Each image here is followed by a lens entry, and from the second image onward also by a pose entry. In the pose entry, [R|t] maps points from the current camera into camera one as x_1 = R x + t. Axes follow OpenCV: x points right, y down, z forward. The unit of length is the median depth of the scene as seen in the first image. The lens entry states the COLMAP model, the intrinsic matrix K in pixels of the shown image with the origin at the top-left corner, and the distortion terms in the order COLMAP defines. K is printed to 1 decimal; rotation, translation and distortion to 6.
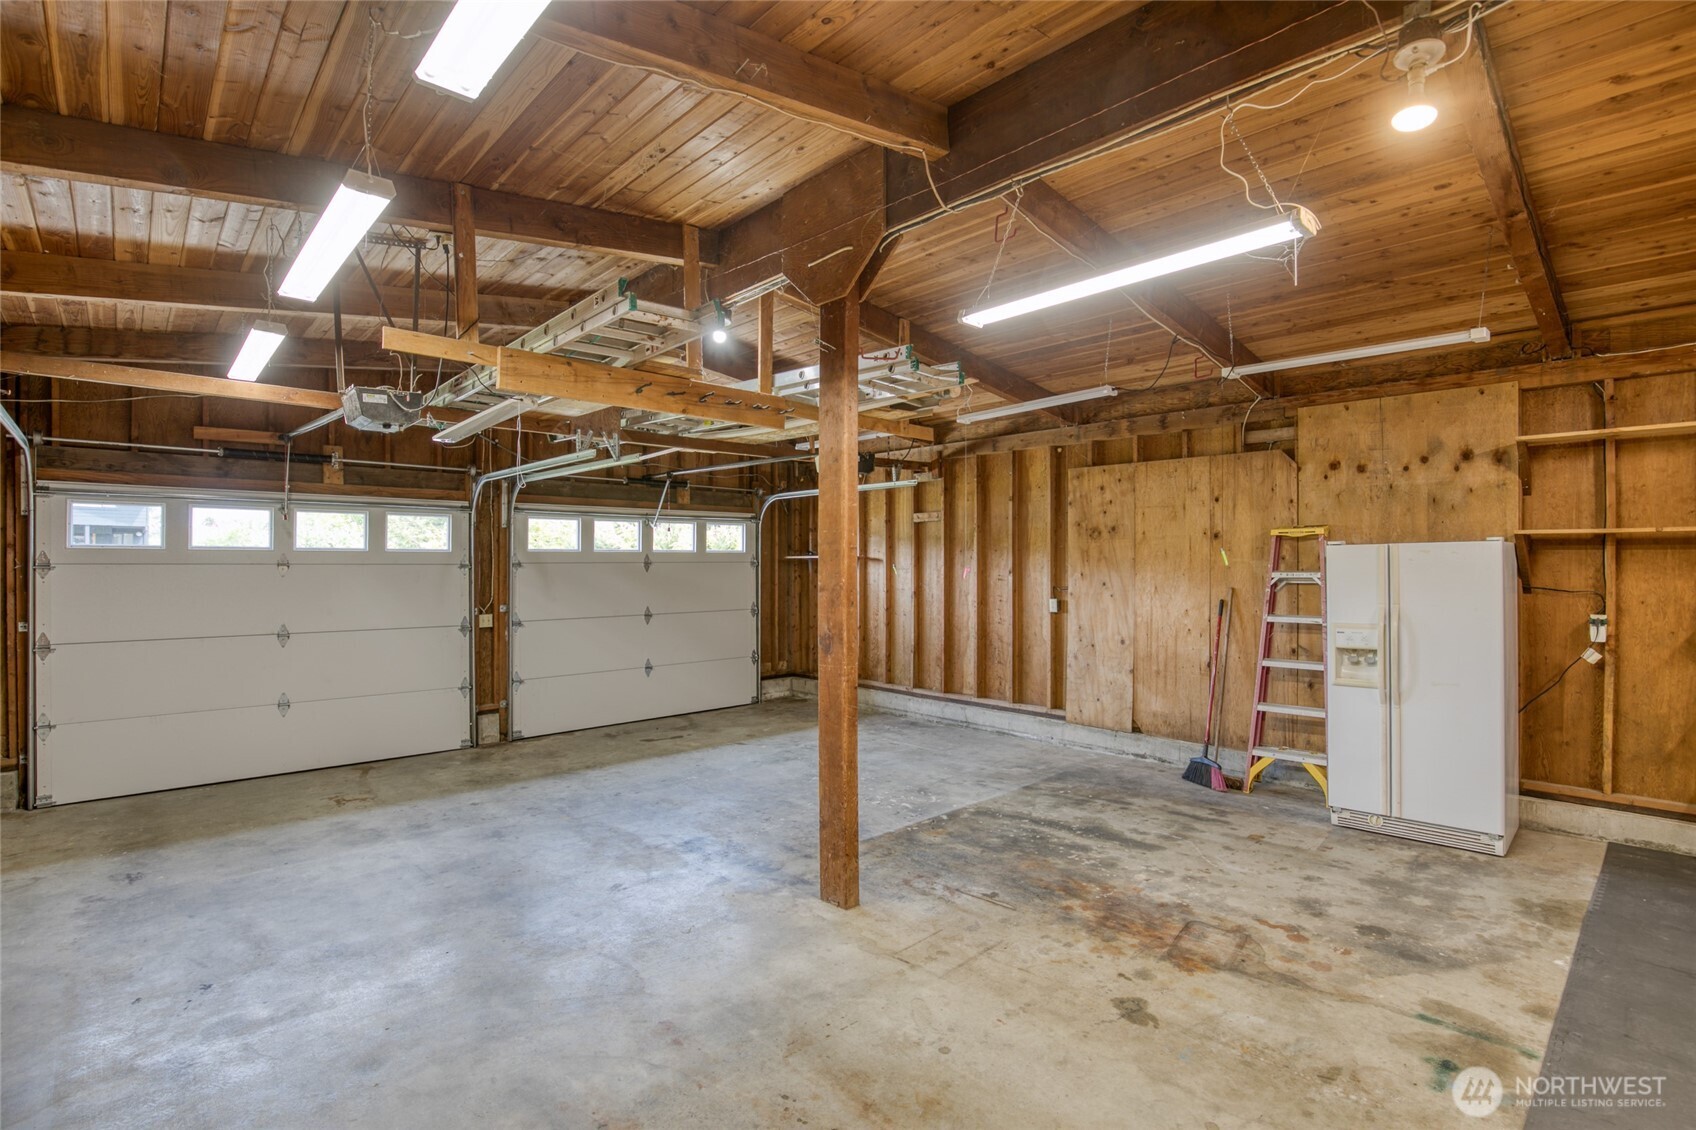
lens RADIAL K [[815.0, 0, 861.9], [0, 815.0, 561.1], [0, 0, 1]] dist [-0.030822, -0.000317]
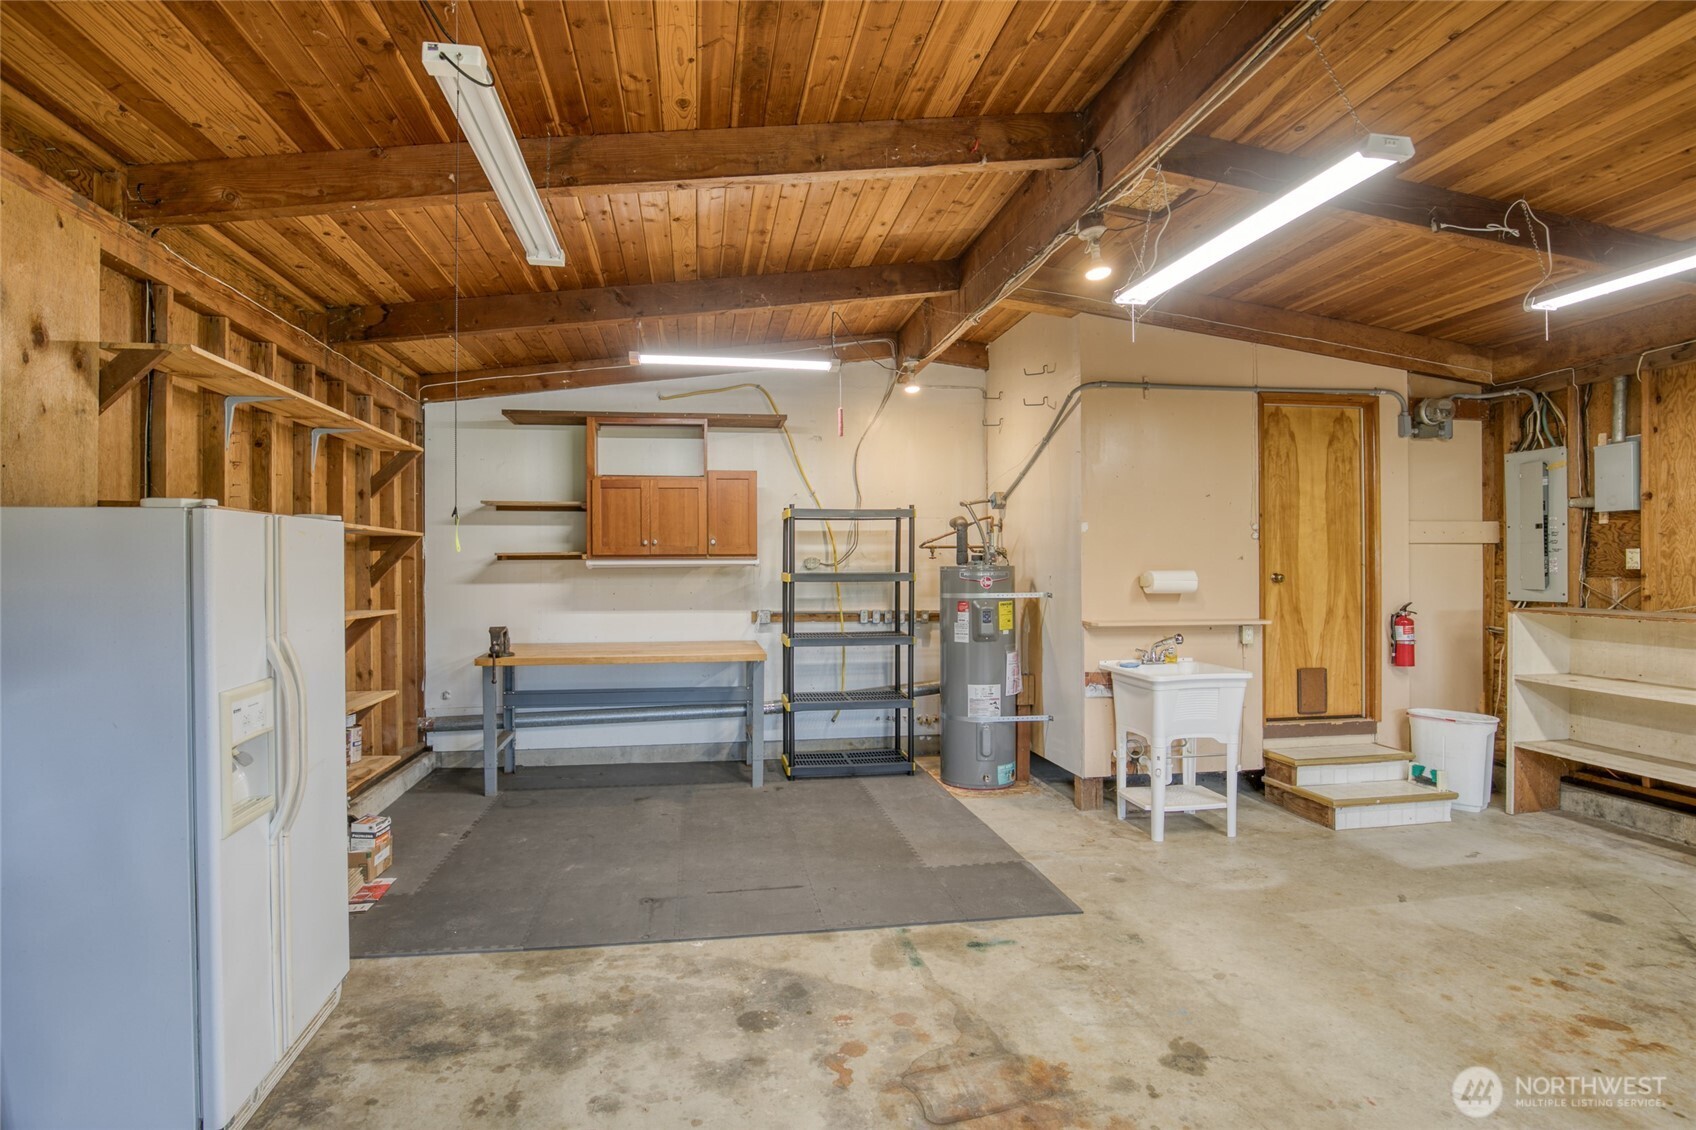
lens RADIAL K [[858.8, 0, 793.1], [0, 858.8, 568.0], [0, 0, 1]] dist [-0.023480, 0.001116]
pose [[-0.807098, 0.003394, 0.590407, 0.077172], [0.002084, 0.999994, -0.002900, 0.012542], [-0.590413, -0.001110, -0.807100, 1.149865]]
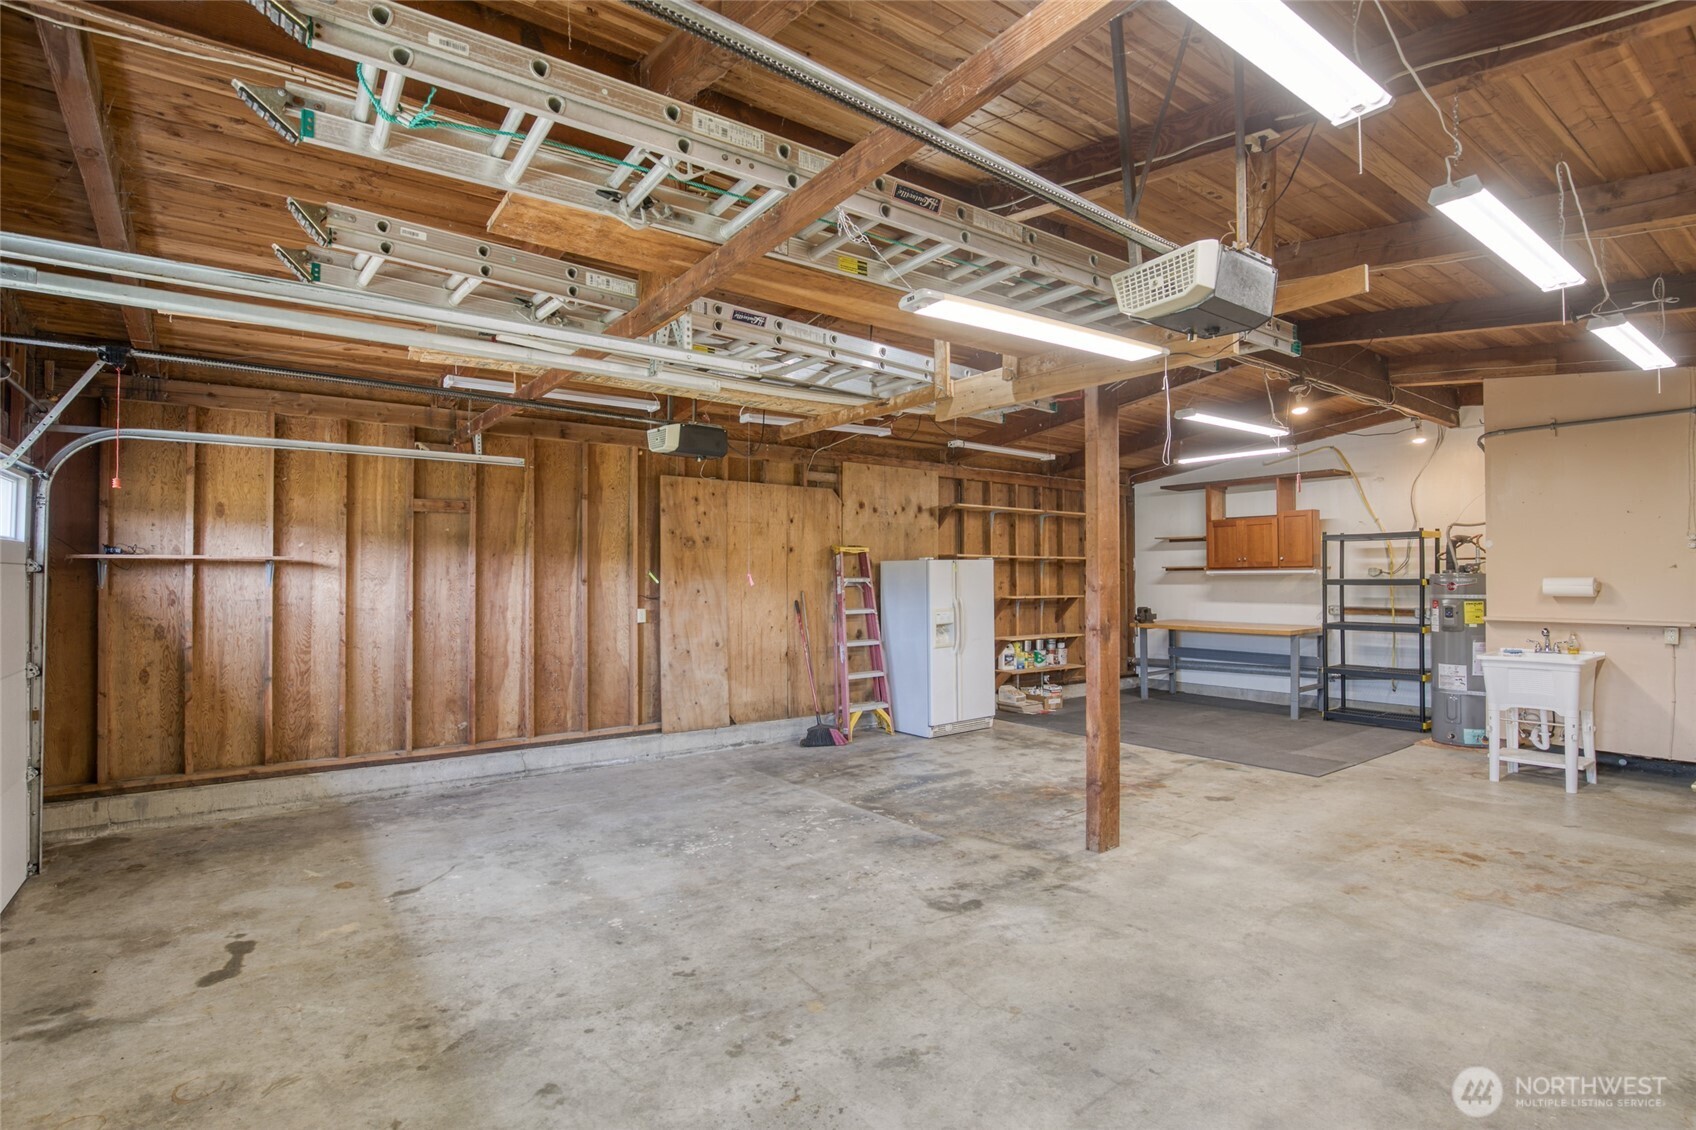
lens RADIAL K [[798.4, 0, 841.6], [0, 798.4, 570.6], [0, 0, 1]] dist [-0.030202, 0.002950]
pose [[0.131238, 0.009304, 0.991307, -0.962724], [-0.000812, 0.999957, -0.009278, 0.014907], [-0.991351, 0.000413, 0.131239, 0.946683]]
